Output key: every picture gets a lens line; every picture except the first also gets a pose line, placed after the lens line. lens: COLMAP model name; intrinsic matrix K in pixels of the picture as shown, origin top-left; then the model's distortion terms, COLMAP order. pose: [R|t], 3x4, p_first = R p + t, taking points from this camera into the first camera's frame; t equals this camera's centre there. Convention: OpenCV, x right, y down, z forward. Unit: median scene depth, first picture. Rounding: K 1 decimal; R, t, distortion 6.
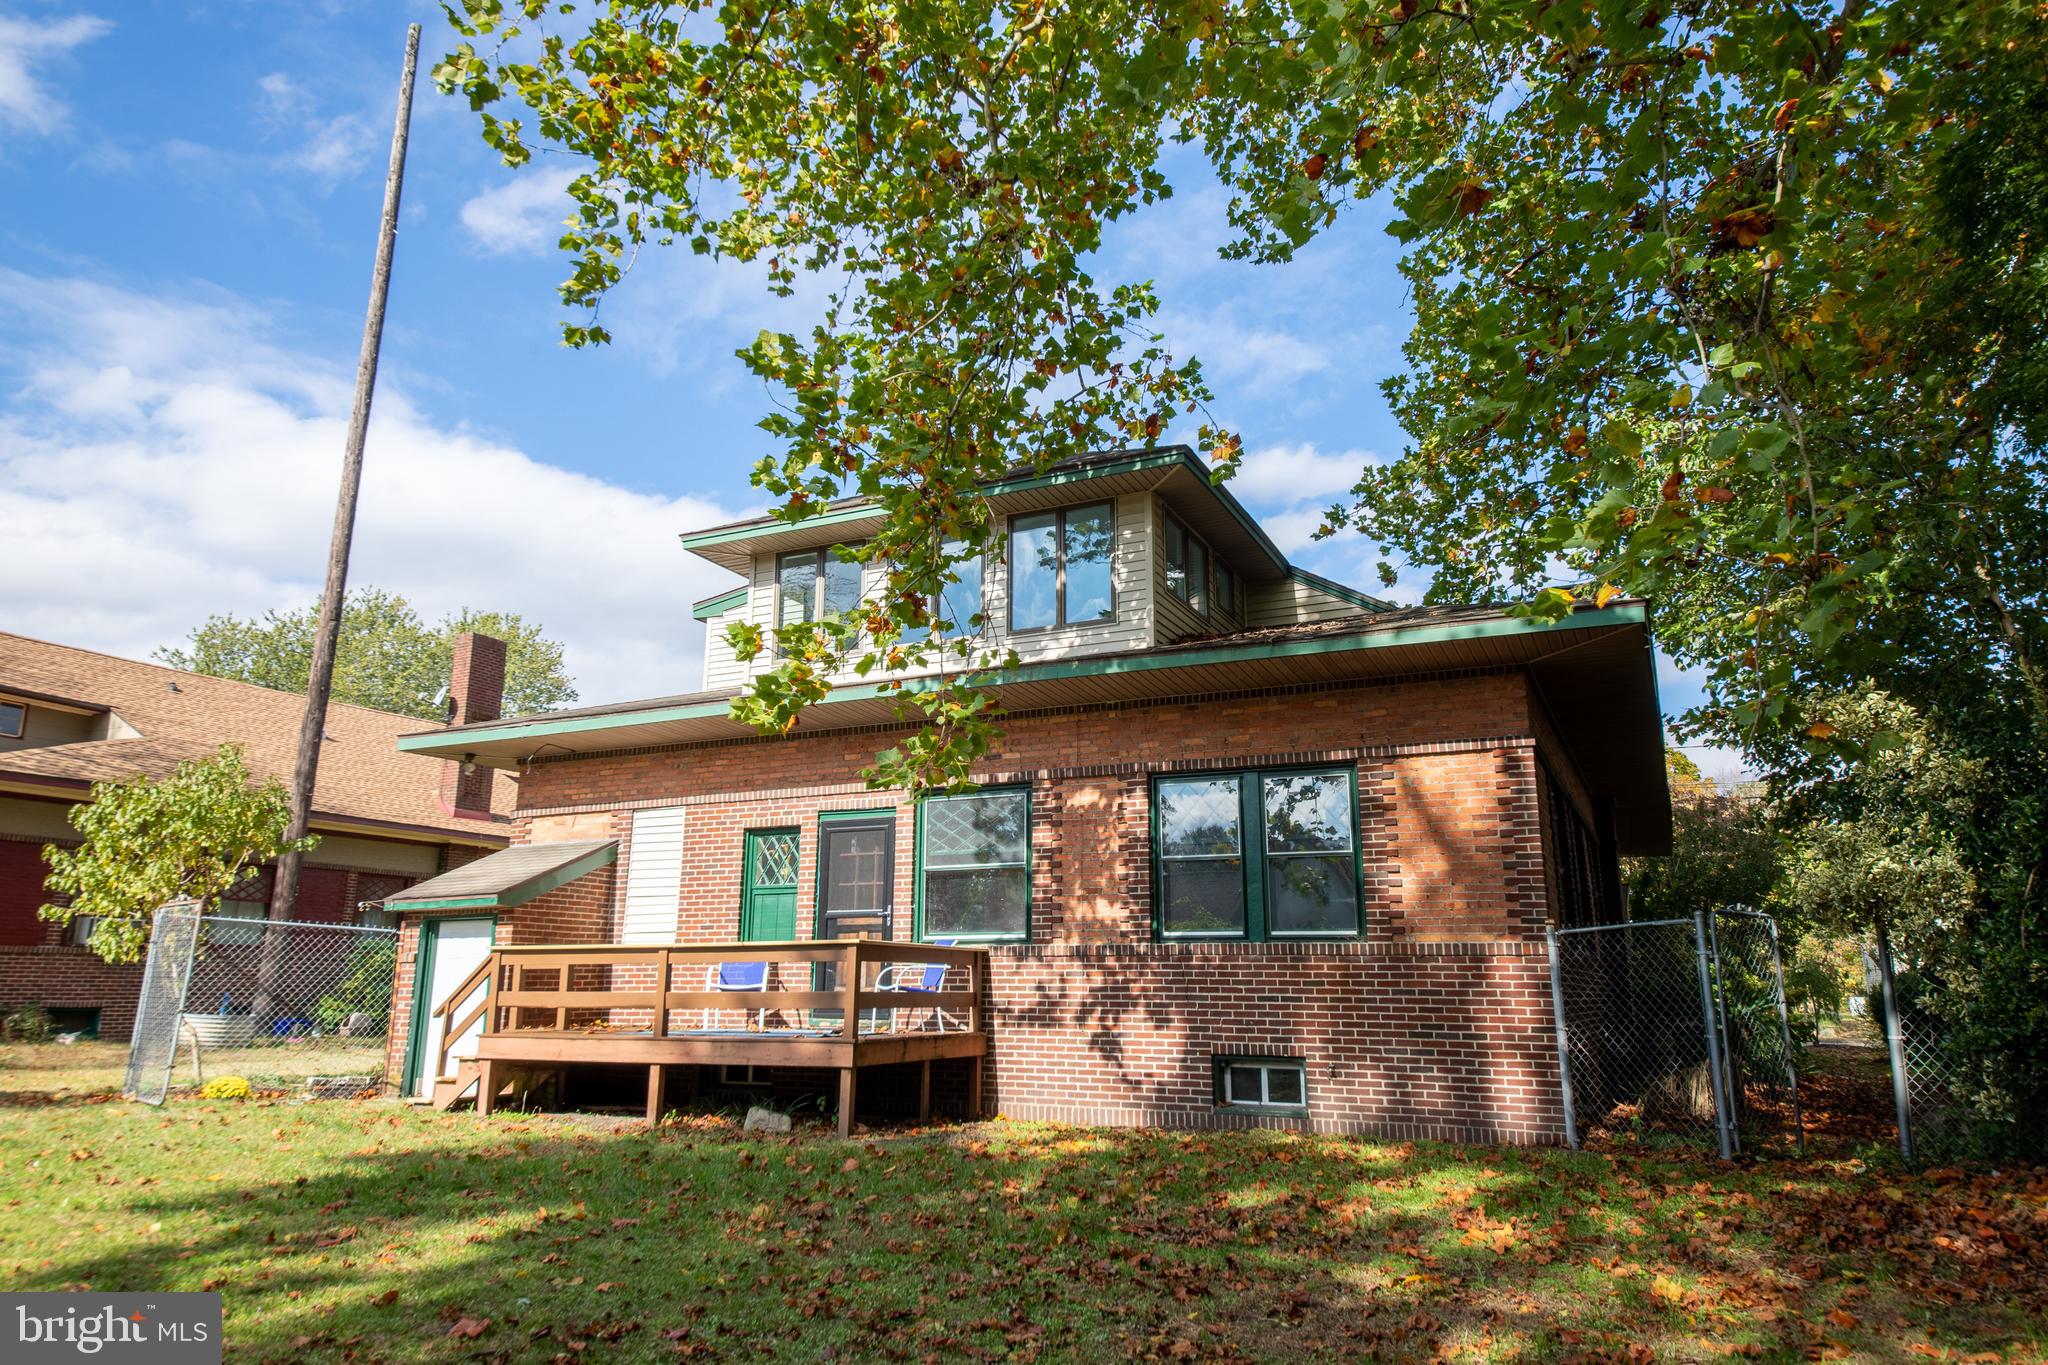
lens RADIAL K [[1255.7, 0, 1024.0], [0, 1255.7, 682.5], [0, 0, 1]] dist [0.042192, -0.000018]
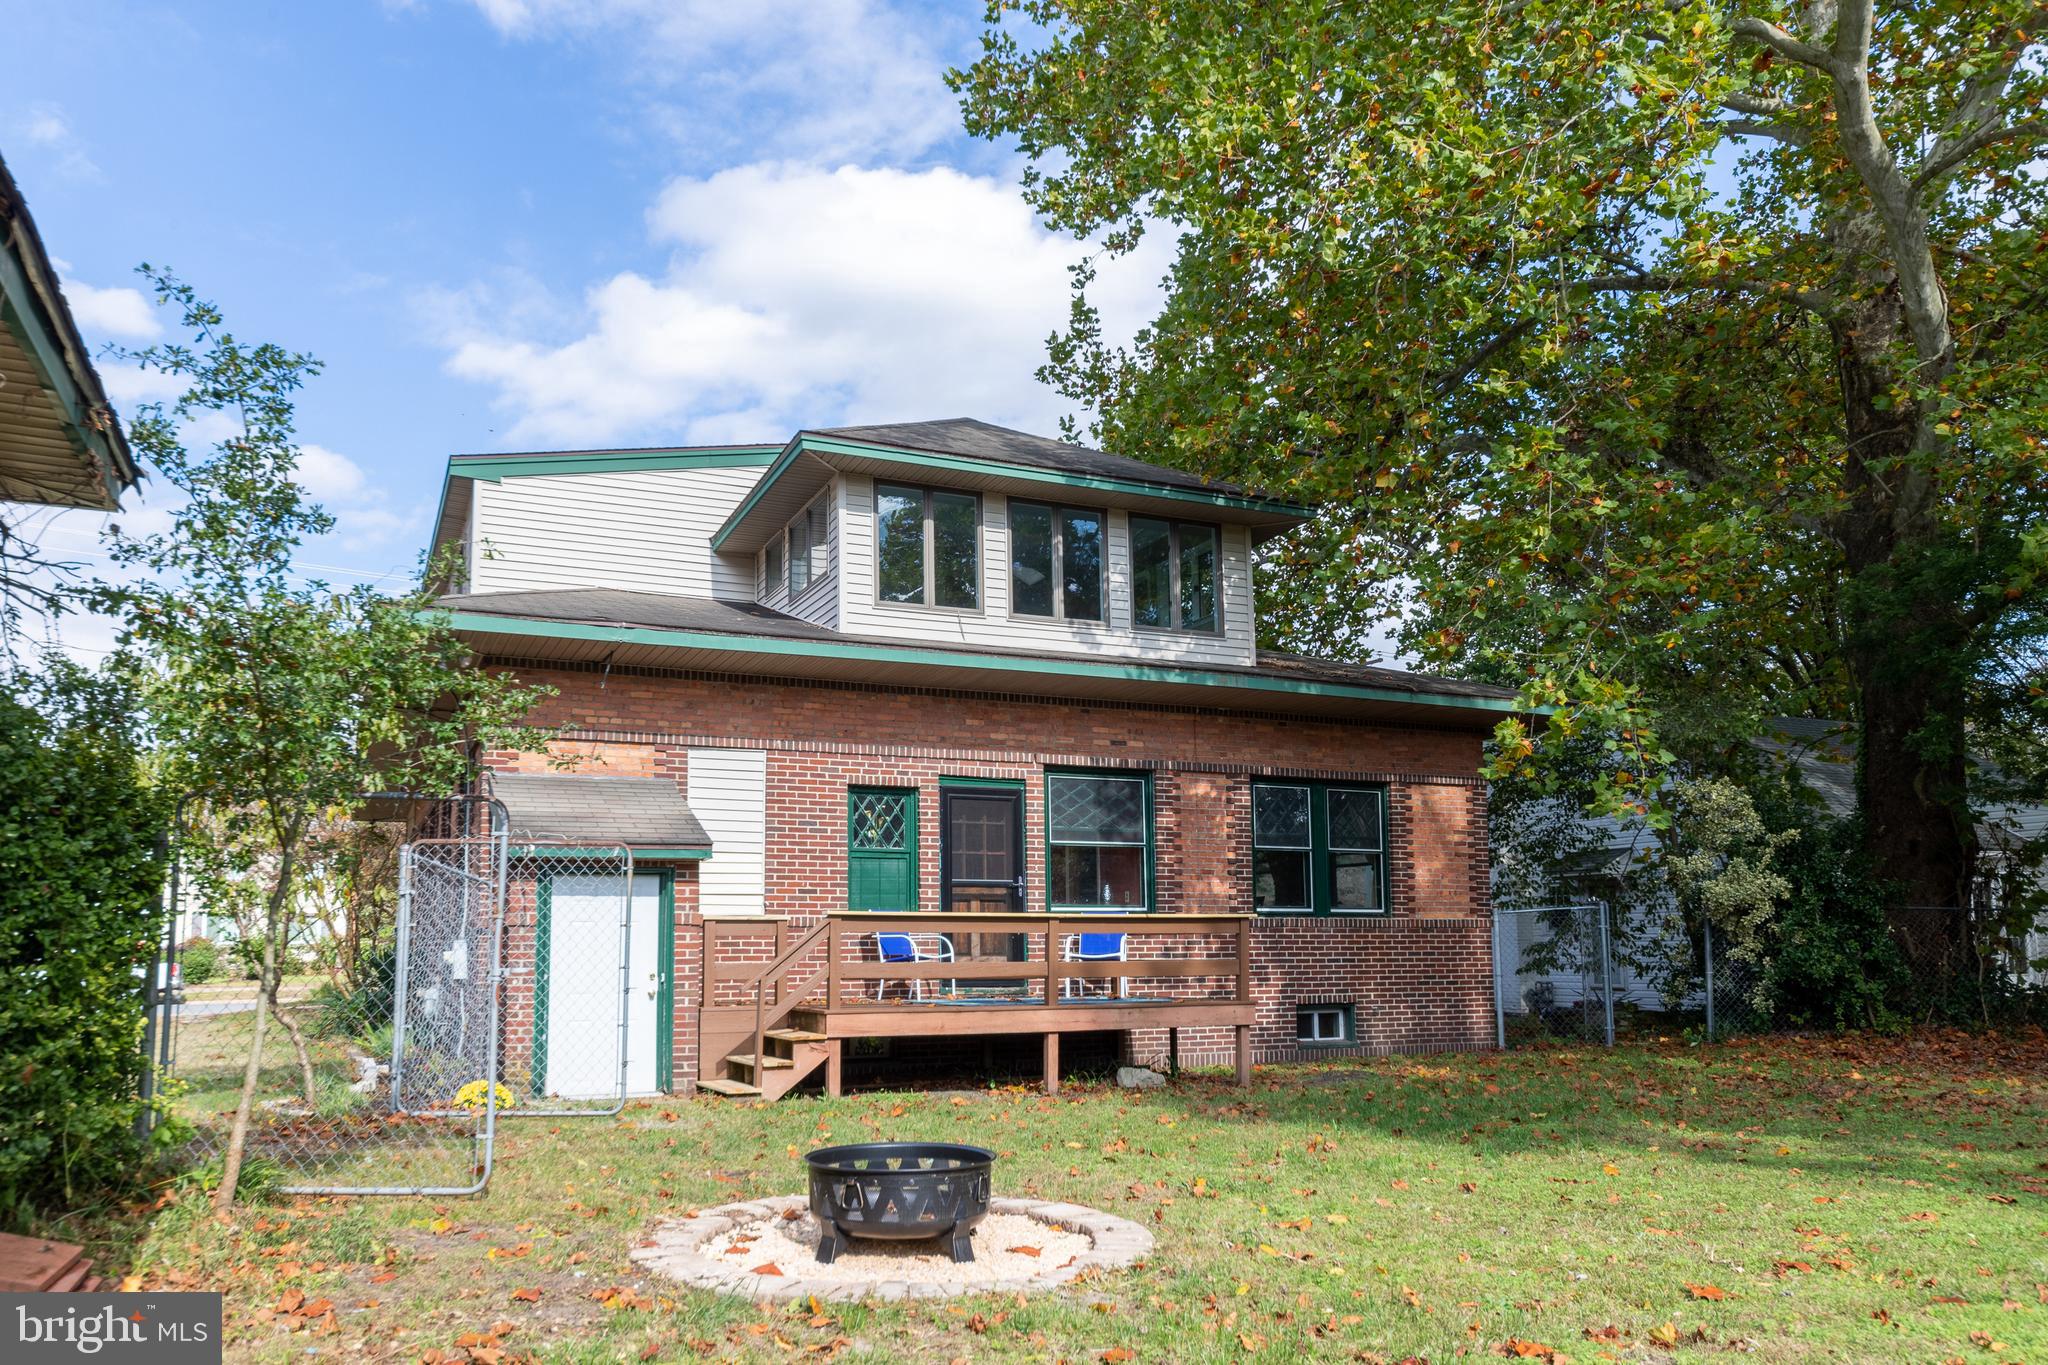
lens RADIAL K [[1489.8, 0, 1024.0], [0, 1489.8, 682.5], [0, 0, 1]] dist [-0.004572, -0.000451]
pose [[0.638042, 0.126764, 0.759495, -1.083360], [-0.173100, 0.984722, -0.018937, 0.047984], [-0.750292, -0.119386, 0.650237, 0.247265]]
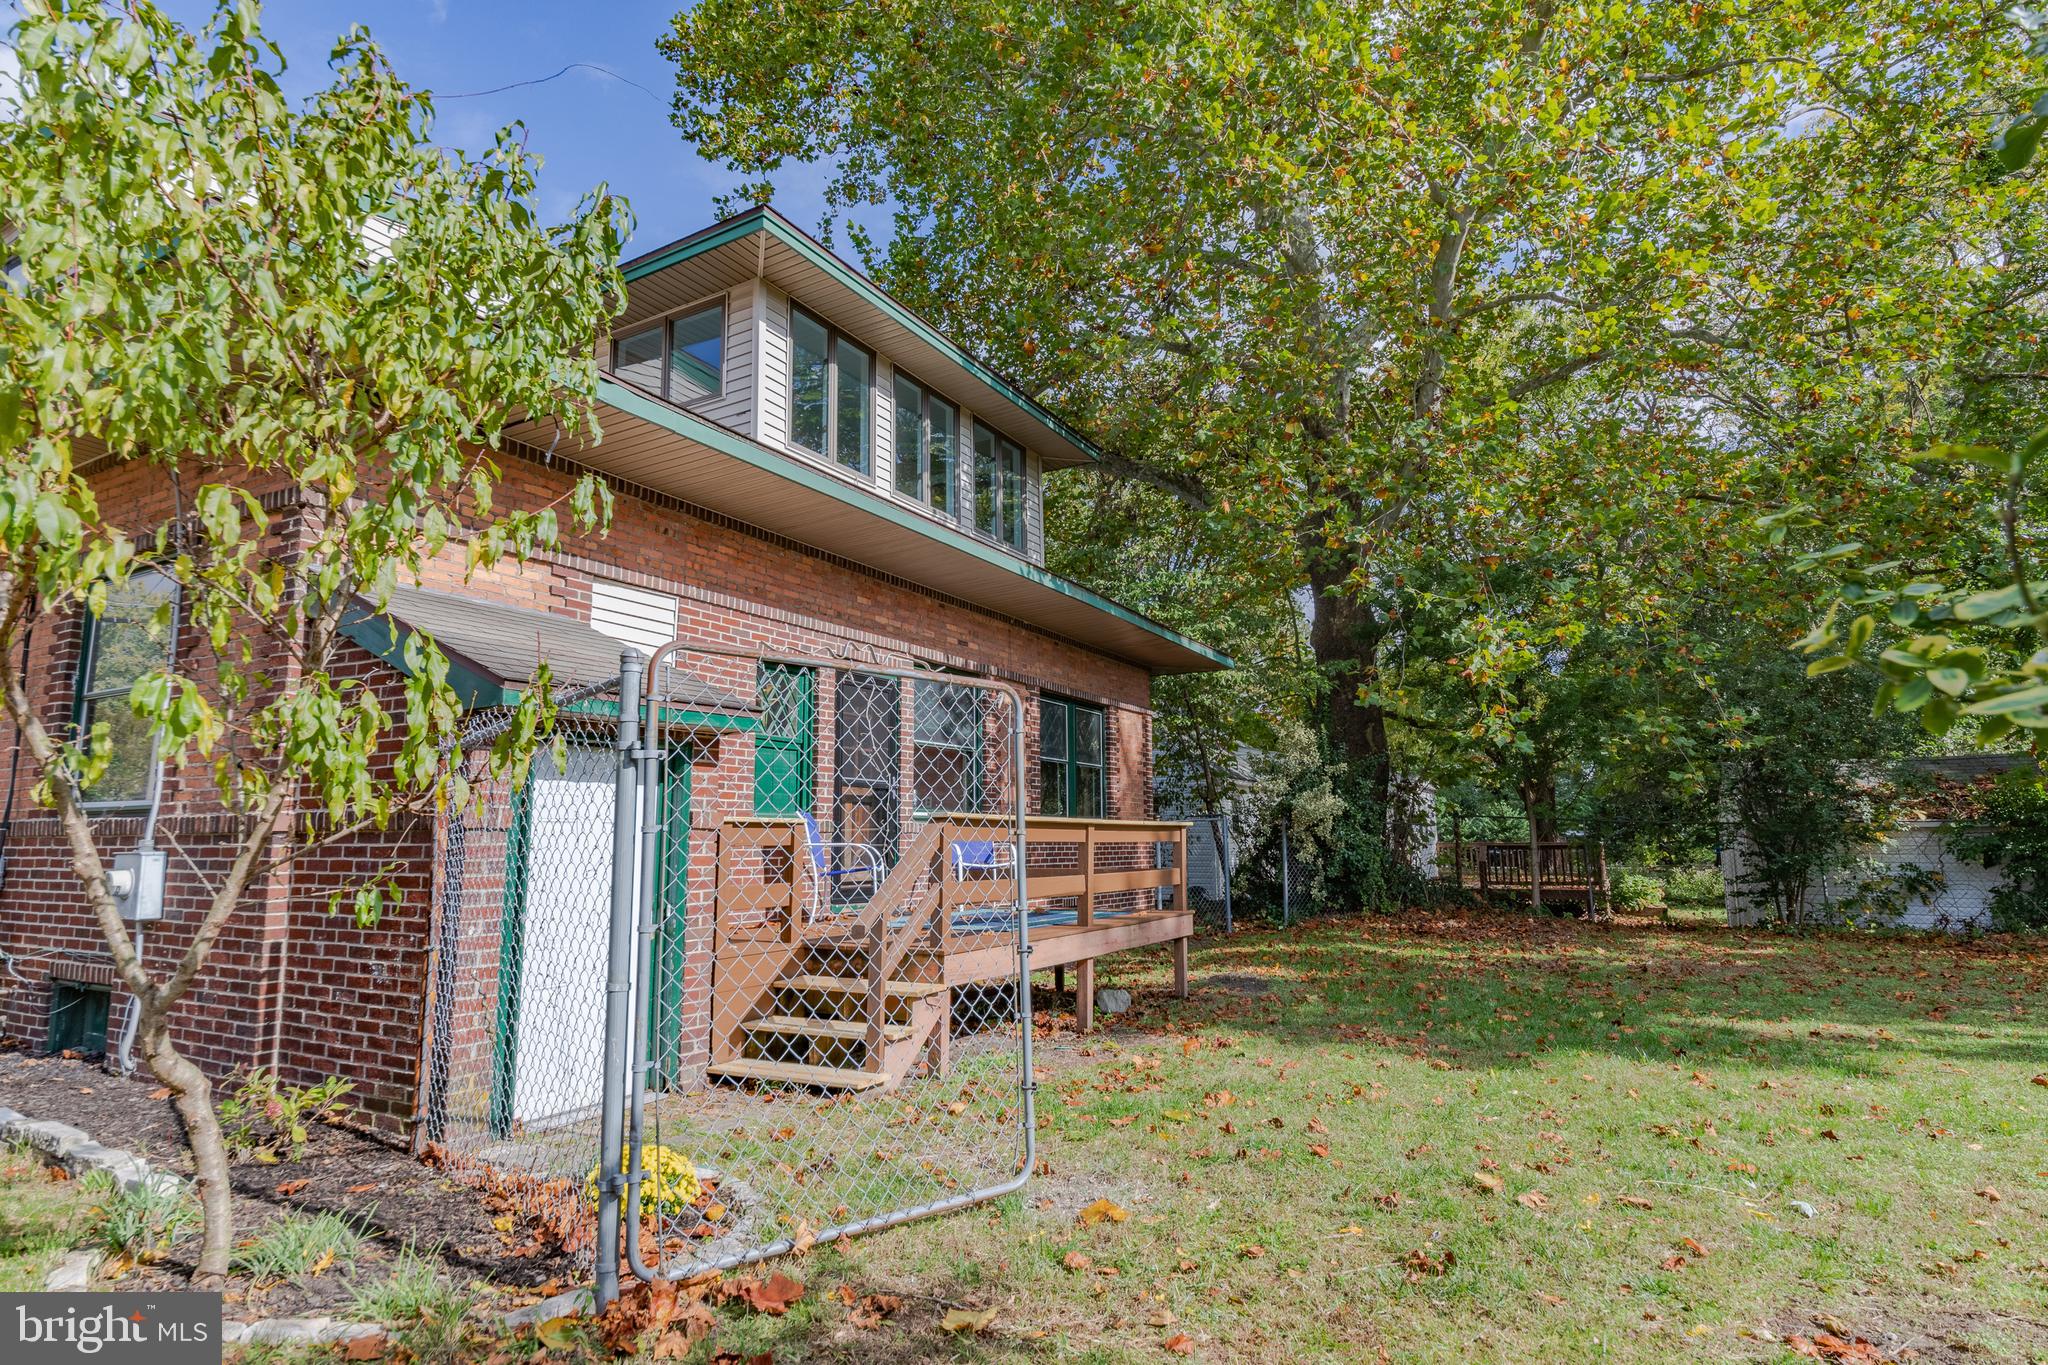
lens RADIAL K [[1073.6, 0, 1016.3], [0, 1073.6, 640.9], [0, 0, 1]] dist [-0.000023, -0.000200]
pose [[0.082088, 0.179082, 0.980404, -0.920048], [-0.230974, 0.960359, -0.156082, 0.192178], [-0.969491, -0.213636, 0.120197, 0.880788]]
